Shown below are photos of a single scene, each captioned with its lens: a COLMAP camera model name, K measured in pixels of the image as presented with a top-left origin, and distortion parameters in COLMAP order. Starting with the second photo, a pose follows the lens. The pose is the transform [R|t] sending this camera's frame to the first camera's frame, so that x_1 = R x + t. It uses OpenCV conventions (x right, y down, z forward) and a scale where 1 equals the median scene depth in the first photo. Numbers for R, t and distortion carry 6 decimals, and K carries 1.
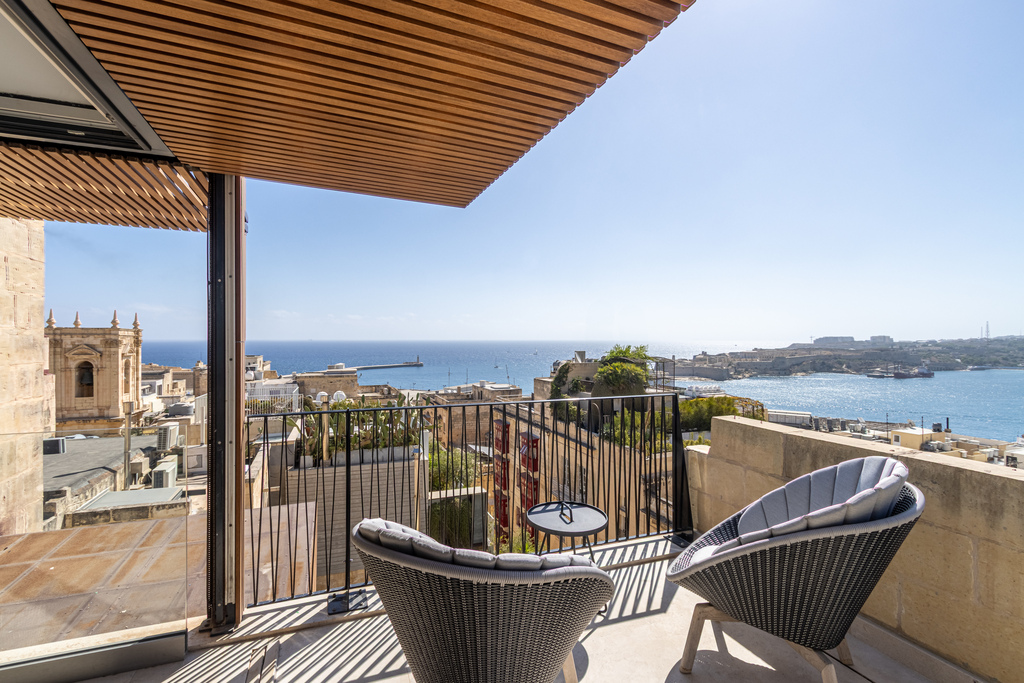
lens RADIAL K [[442.6, 0, 496.3], [0, 442.6, 343.6], [0, 0, 1]] dist [-0.000341, 0.000113]
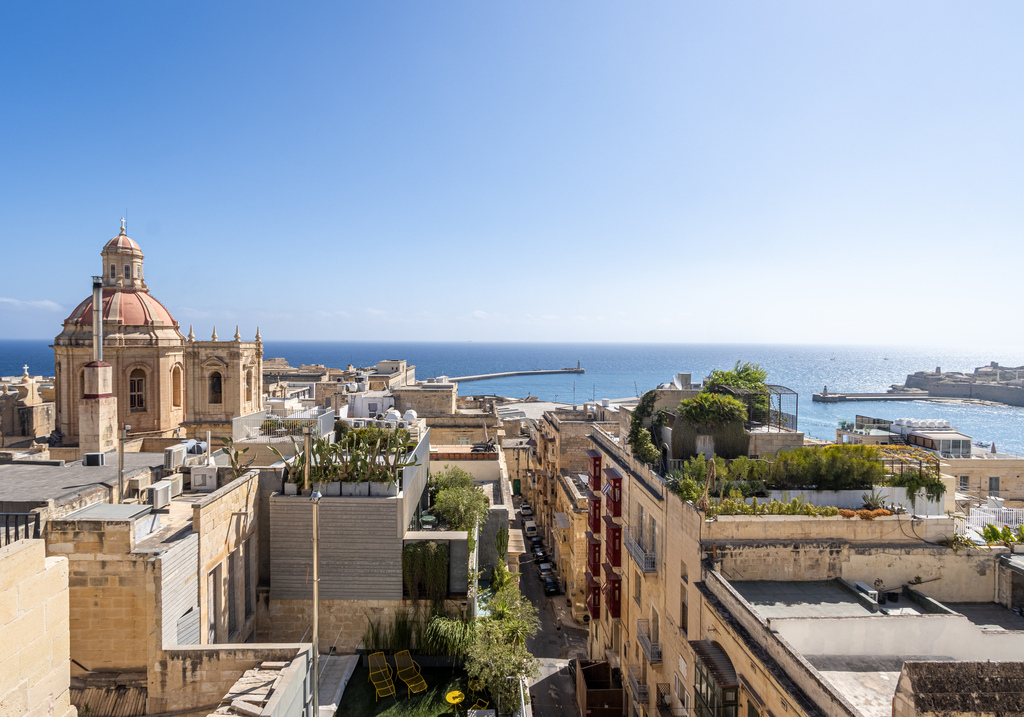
lens RADIAL K [[520.5, 0, 512.0], [0, 520.5, 358.5], [0, 0, 1]] dist [-0.000476, -0.000077]
pose [[0.944214, 0.016323, -0.328928, 0.208748], [-0.007184, 0.999554, 0.028980, -0.036337], [0.329255, -0.025001, 0.943910, 0.008684]]
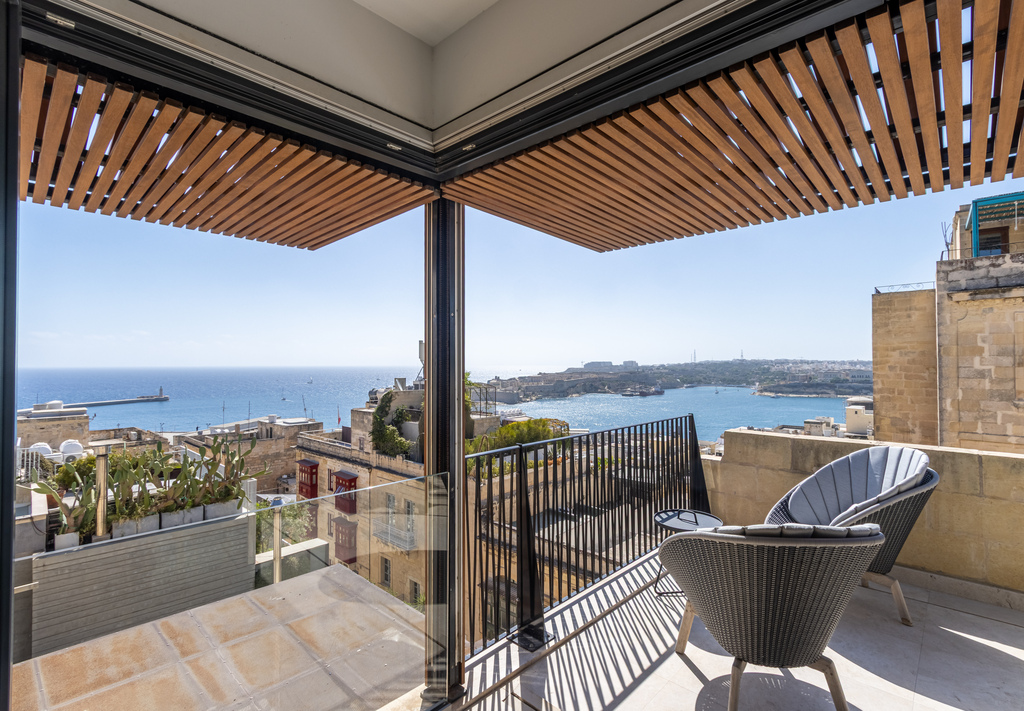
lens RADIAL K [[477.0, 0, 497.6], [0, 477.0, 359.3], [0, 0, 1]] dist [0.002158, 0.000345]
pose [[0.900928, 0.000815, 0.433967, -0.063905], [0.008346, 0.999781, -0.019205, -0.001843], [-0.433888, 0.020924, 0.900724, 0.003541]]
